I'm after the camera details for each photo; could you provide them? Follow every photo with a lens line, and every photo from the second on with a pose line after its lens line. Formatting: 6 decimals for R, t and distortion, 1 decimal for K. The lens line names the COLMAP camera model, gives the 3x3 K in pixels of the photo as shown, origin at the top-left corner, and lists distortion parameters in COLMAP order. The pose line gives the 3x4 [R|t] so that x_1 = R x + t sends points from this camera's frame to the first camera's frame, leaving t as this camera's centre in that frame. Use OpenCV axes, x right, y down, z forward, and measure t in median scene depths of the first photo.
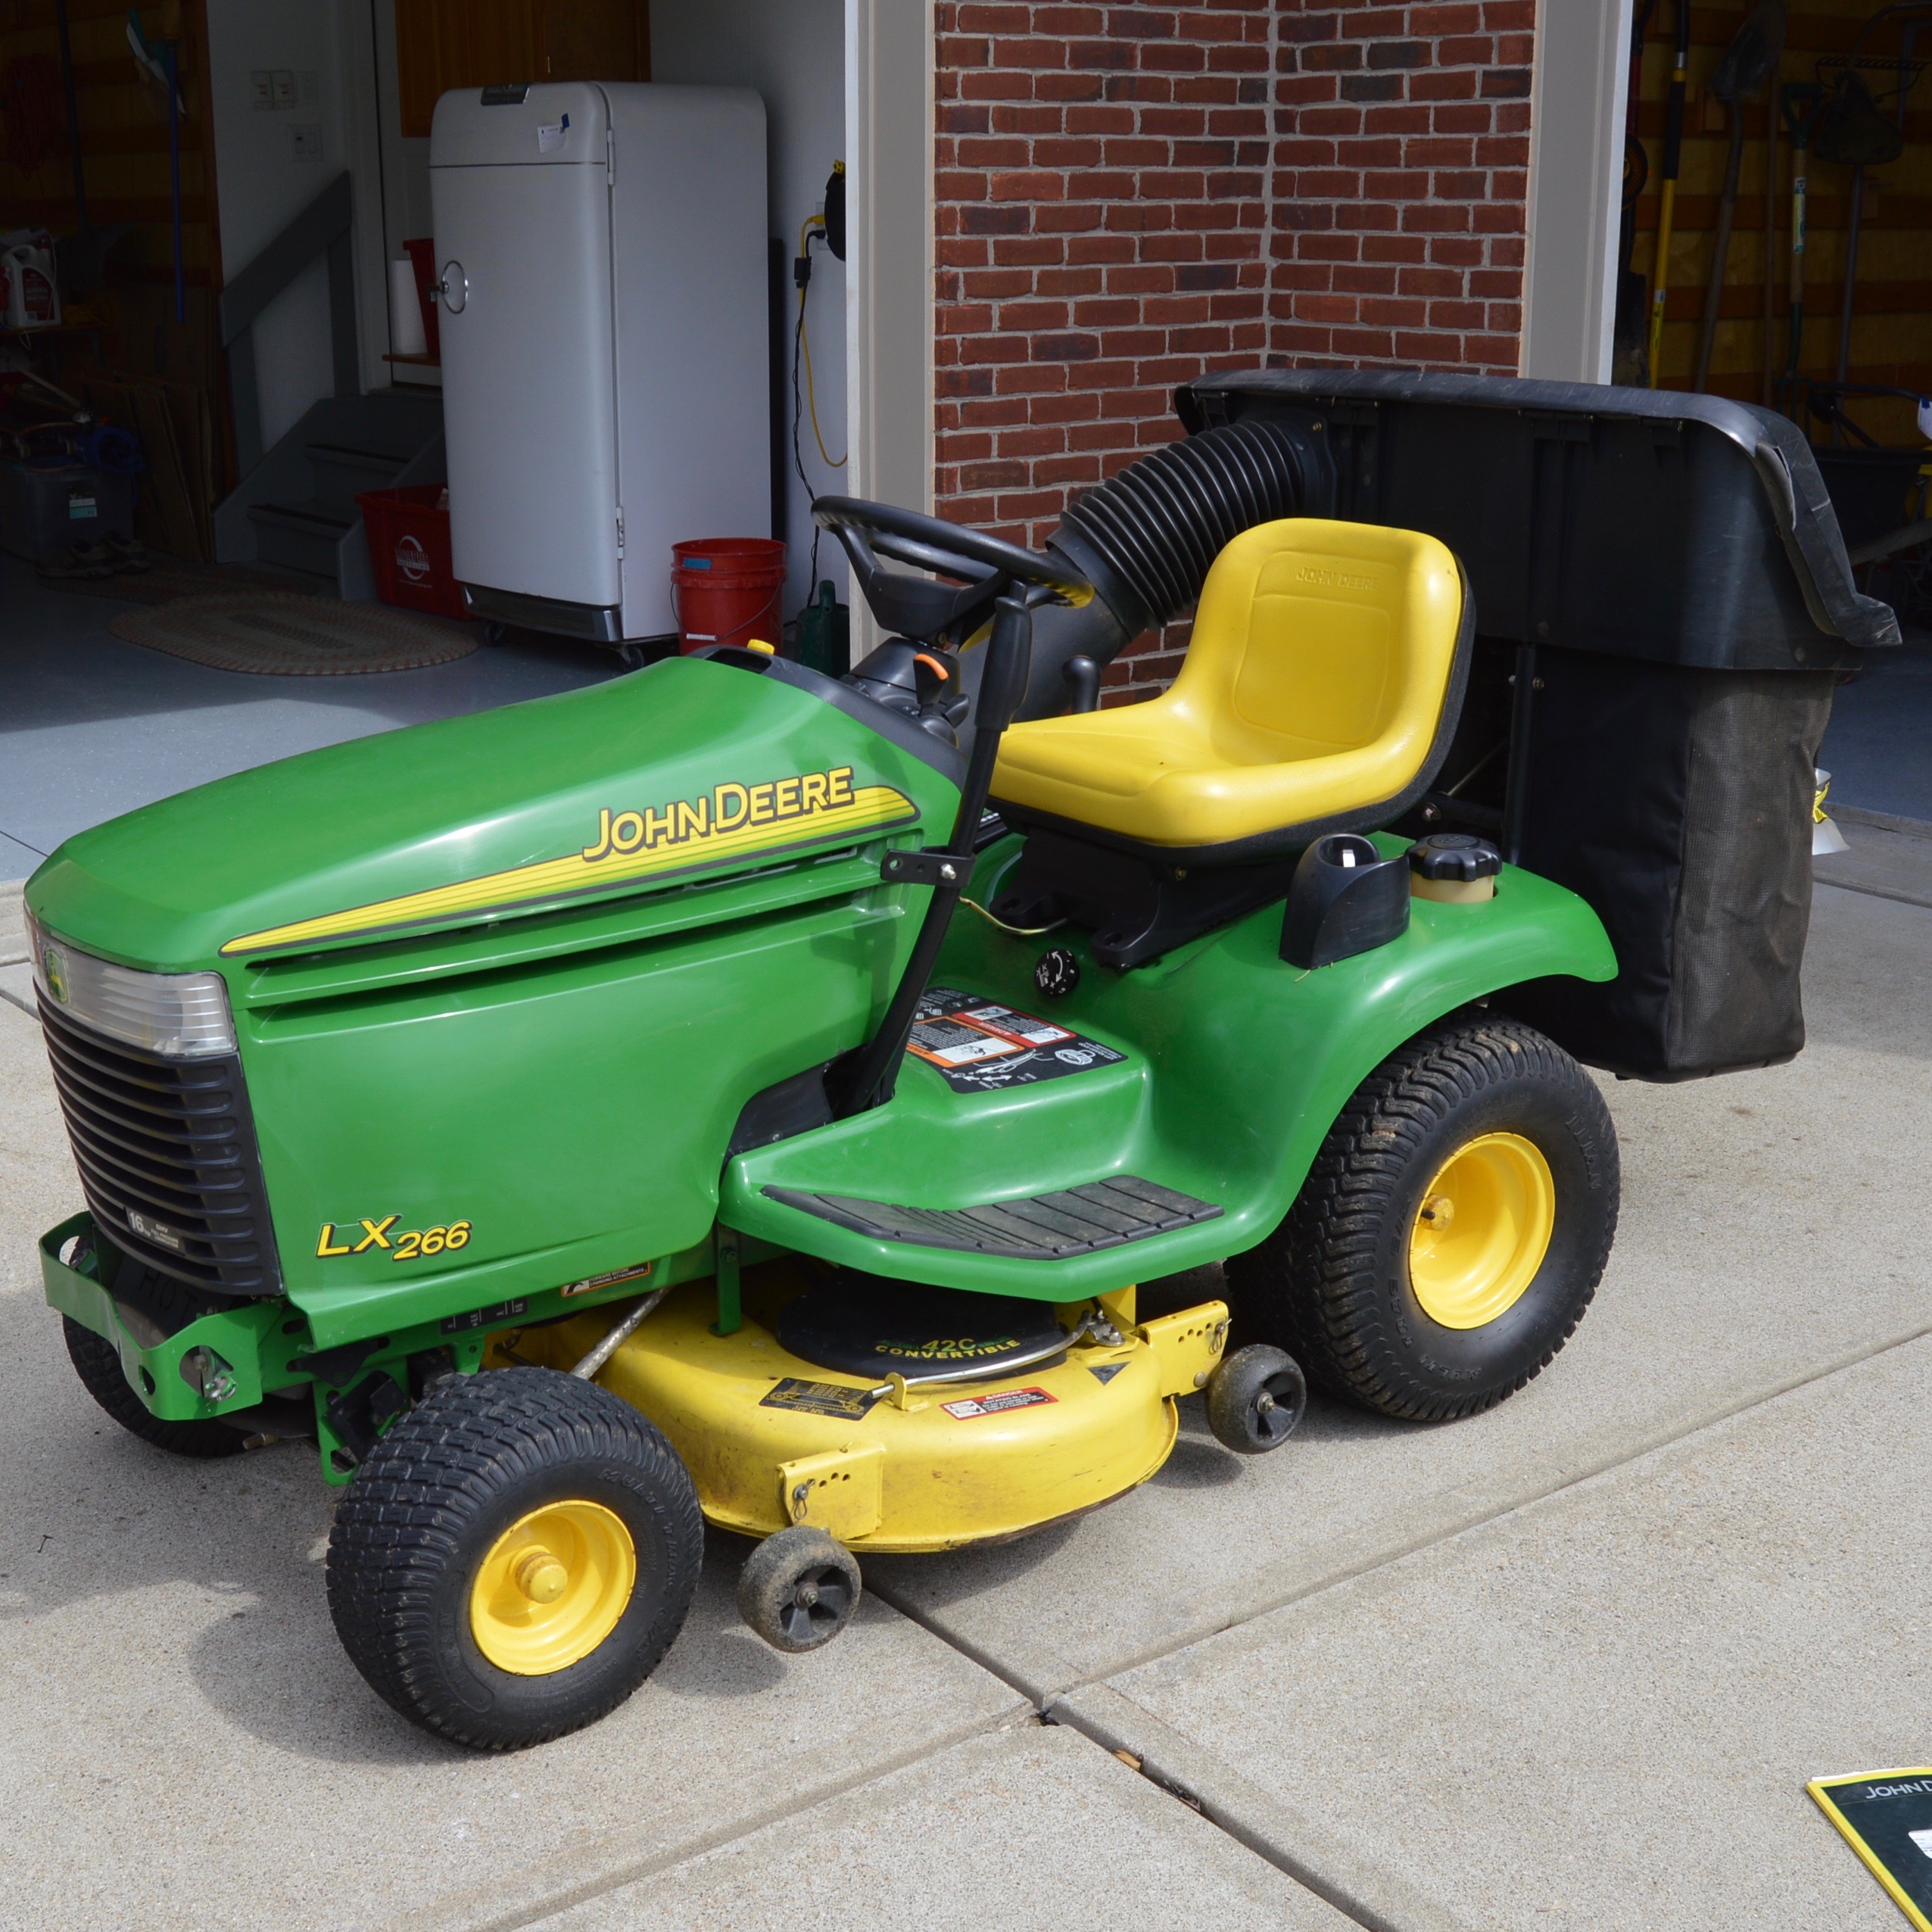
lens RADIAL K [[2759.4, 0, 966.0], [0, 2759.4, 966.0], [0, 0, 1]] dist [-0.027422, -0.031763]
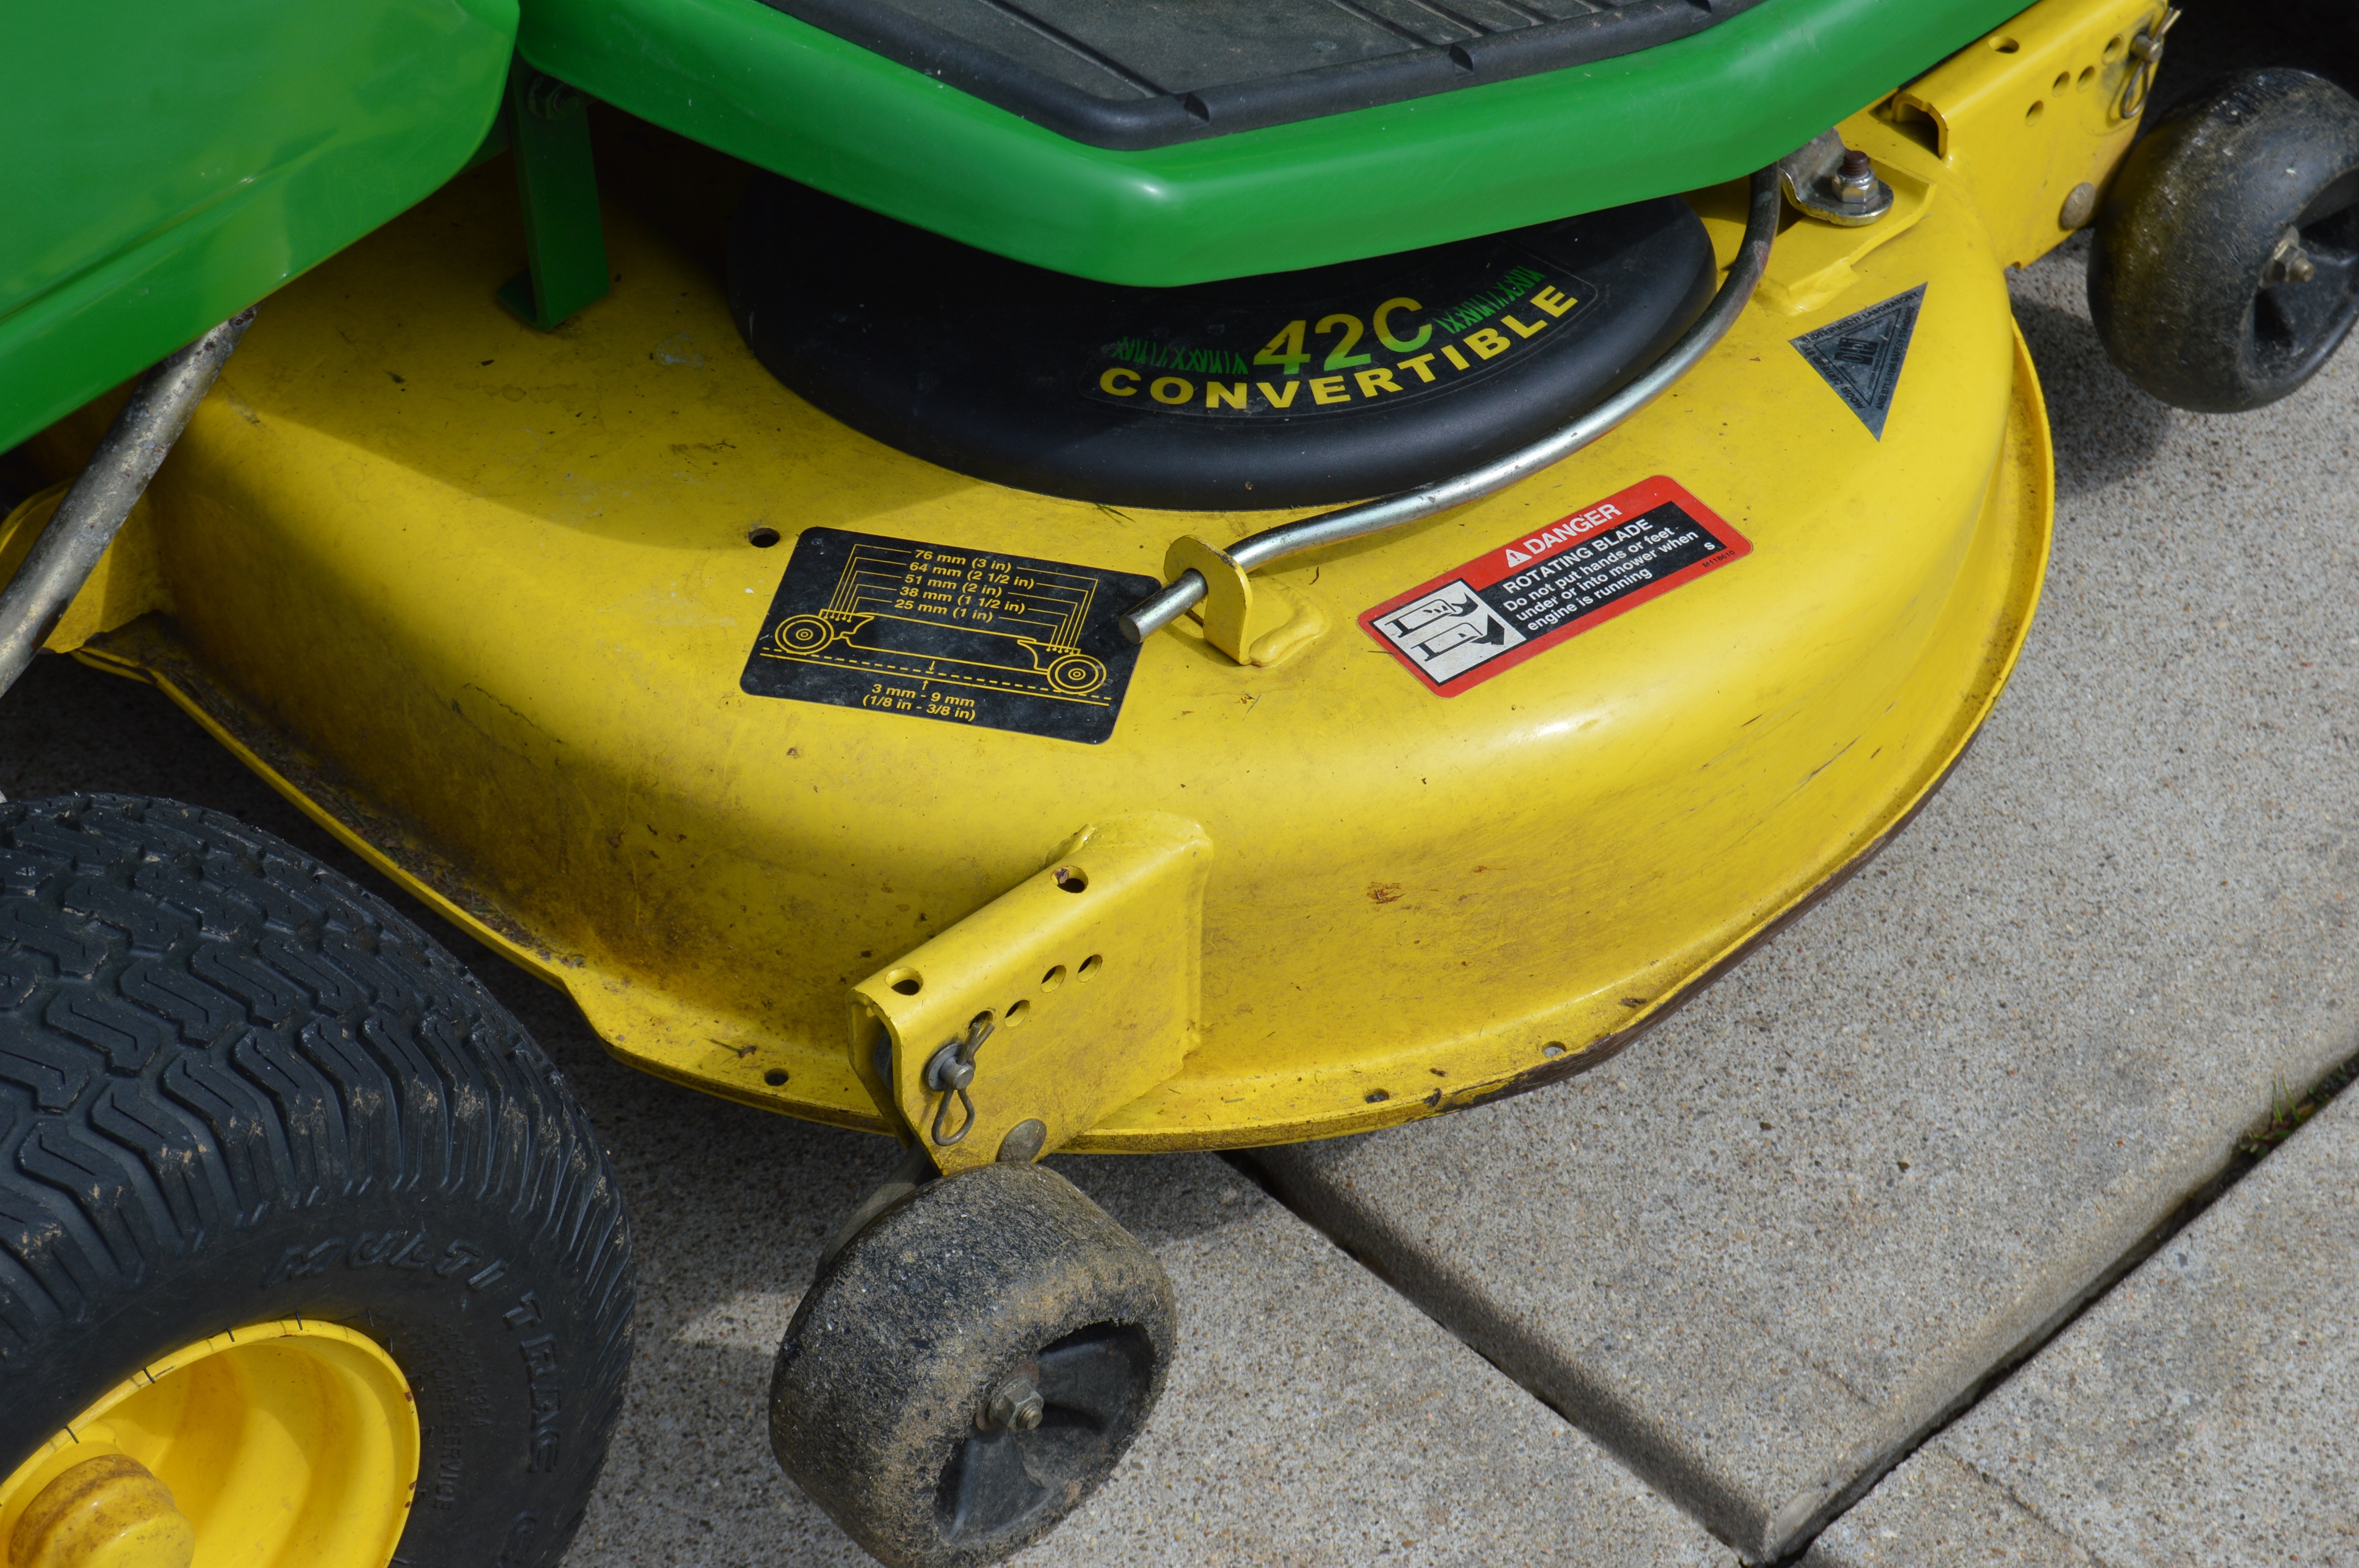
lens RADIAL K [[5479.8, 0, 1179.5], [0, 5479.8, 784.0], [0, 0, 1]] dist [-0.011681, -0.258160]
pose [[0.993948, -0.092430, 0.059368, -0.064302], [0.052773, 0.875736, 0.479897, -0.103842], [-0.096347, -0.473860, 0.875314, 0.487096]]
